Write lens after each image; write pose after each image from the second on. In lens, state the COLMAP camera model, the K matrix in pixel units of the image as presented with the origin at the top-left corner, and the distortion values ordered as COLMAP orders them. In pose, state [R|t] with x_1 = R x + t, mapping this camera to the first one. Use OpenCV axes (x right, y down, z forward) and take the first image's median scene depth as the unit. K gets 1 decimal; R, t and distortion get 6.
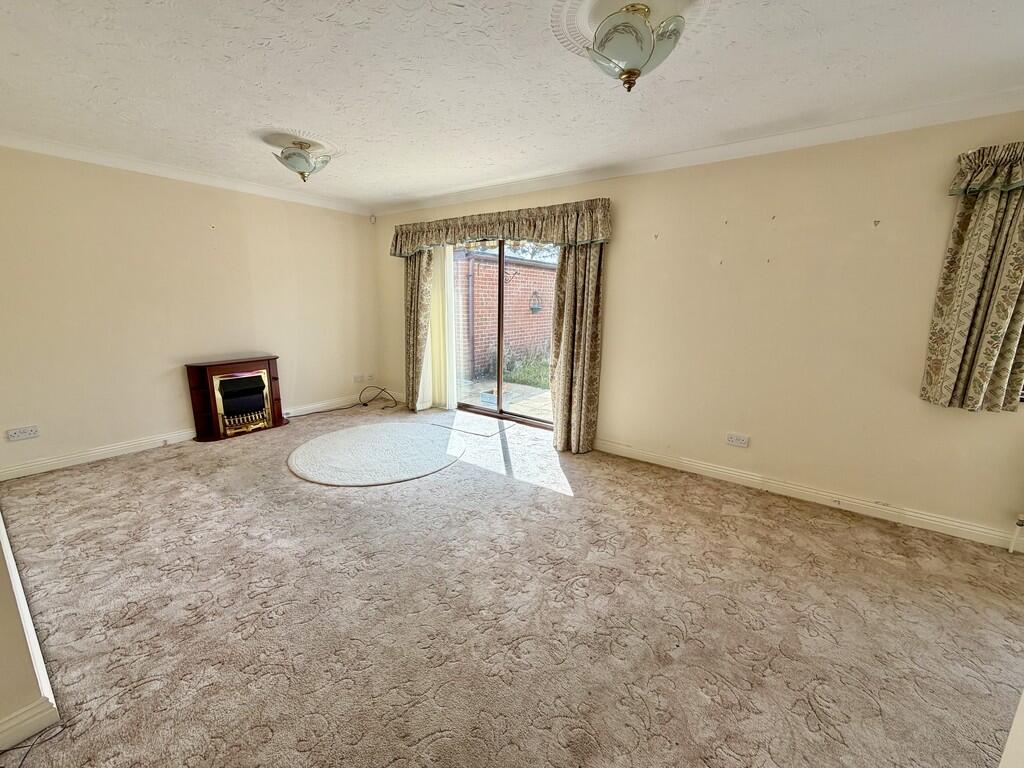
lens RADIAL K [[408.5, 0, 509.8], [0, 408.5, 386.1], [0, 0, 1]] dist [-0.000064, -0.000279]
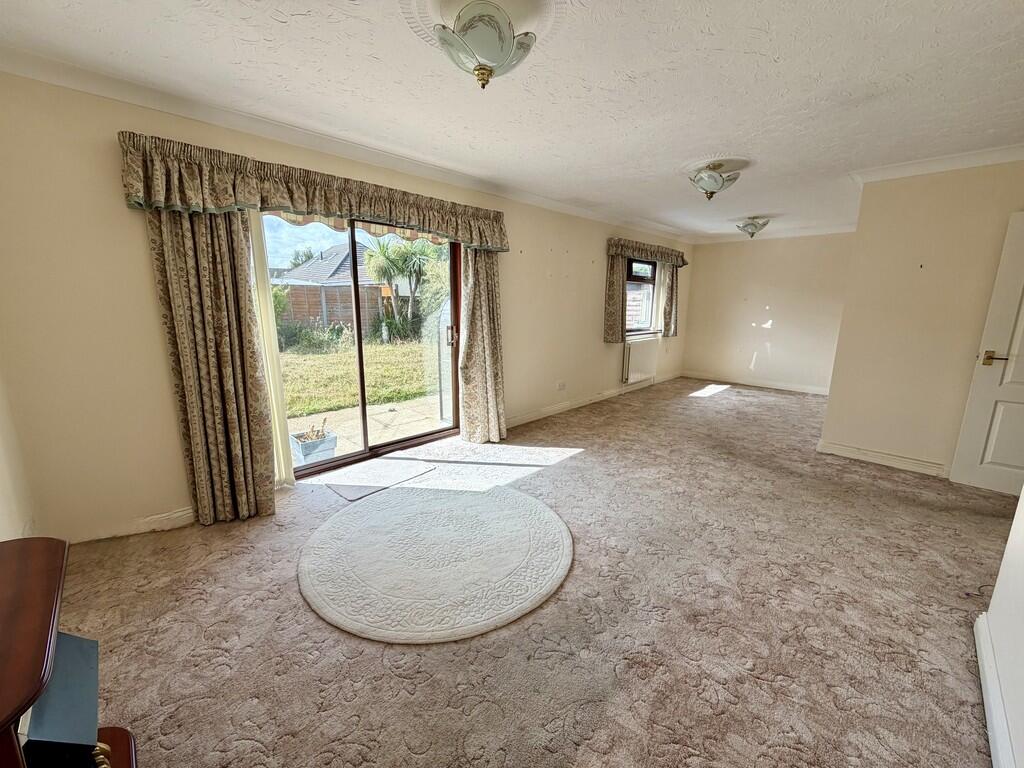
lens RADIAL K [[408.5, 0, 510.2], [0, 408.5, 384.8], [0, 0, 1]] dist [-0.000064, -0.000279]
pose [[0.151608, -0.216671, 0.964401, -1.246818], [0.201759, 0.961921, 0.184397, -0.252375], [-0.967630, 0.166620, 0.189551, 1.060303]]
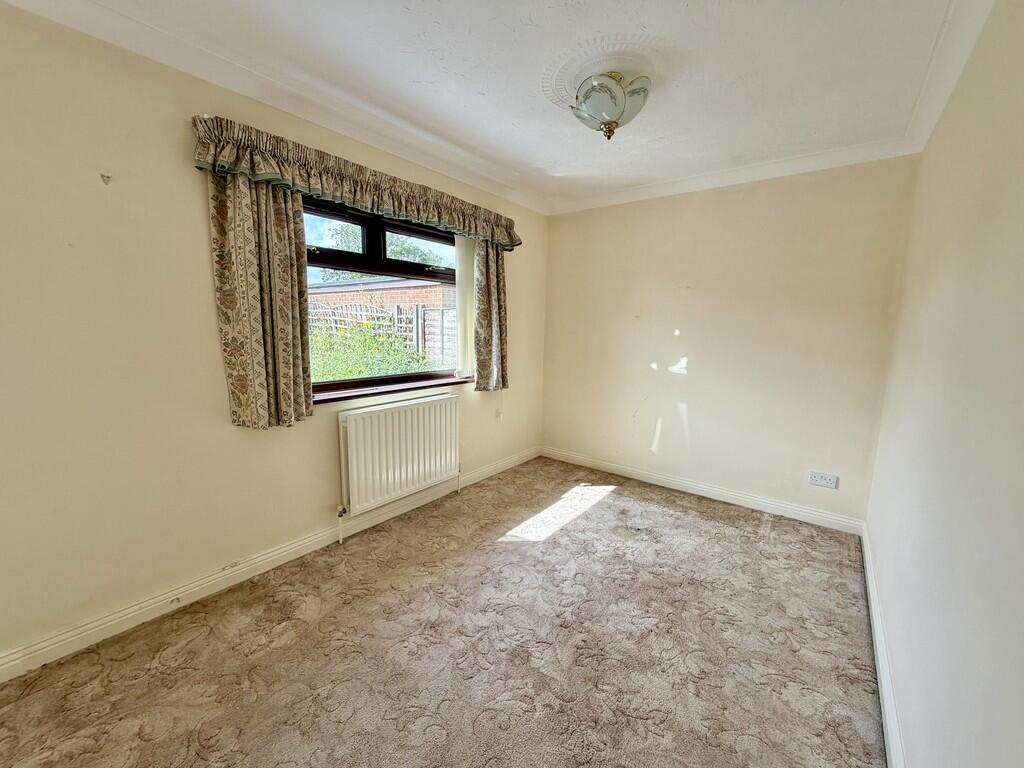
lens RADIAL K [[408.5, 0, 508.4], [0, 408.5, 382.0], [0, 0, 1]] dist [-0.000064, -0.000279]
pose [[0.041553, -0.156857, 0.986747, 0.234743], [0.190635, 0.970701, 0.146279, -0.062500], [-0.980781, 0.182030, 0.070238, 0.376378]]
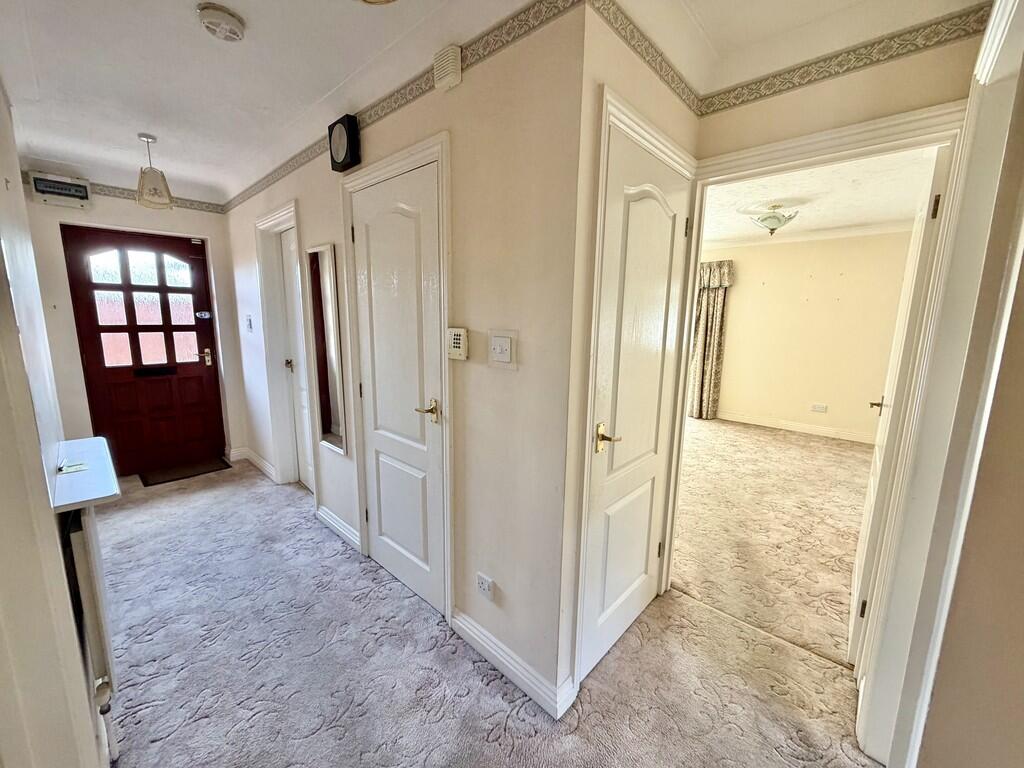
lens RADIAL K [[408.5, 0, 509.2], [0, 408.5, 387.4], [0, 0, 1]] dist [-0.000064, -0.000279]
pose [[0.992490, 0.017281, -0.121097, -0.557344], [-0.021894, 0.999080, -0.036868, 0.165785], [0.120348, 0.039242, 0.991956, -0.905854]]
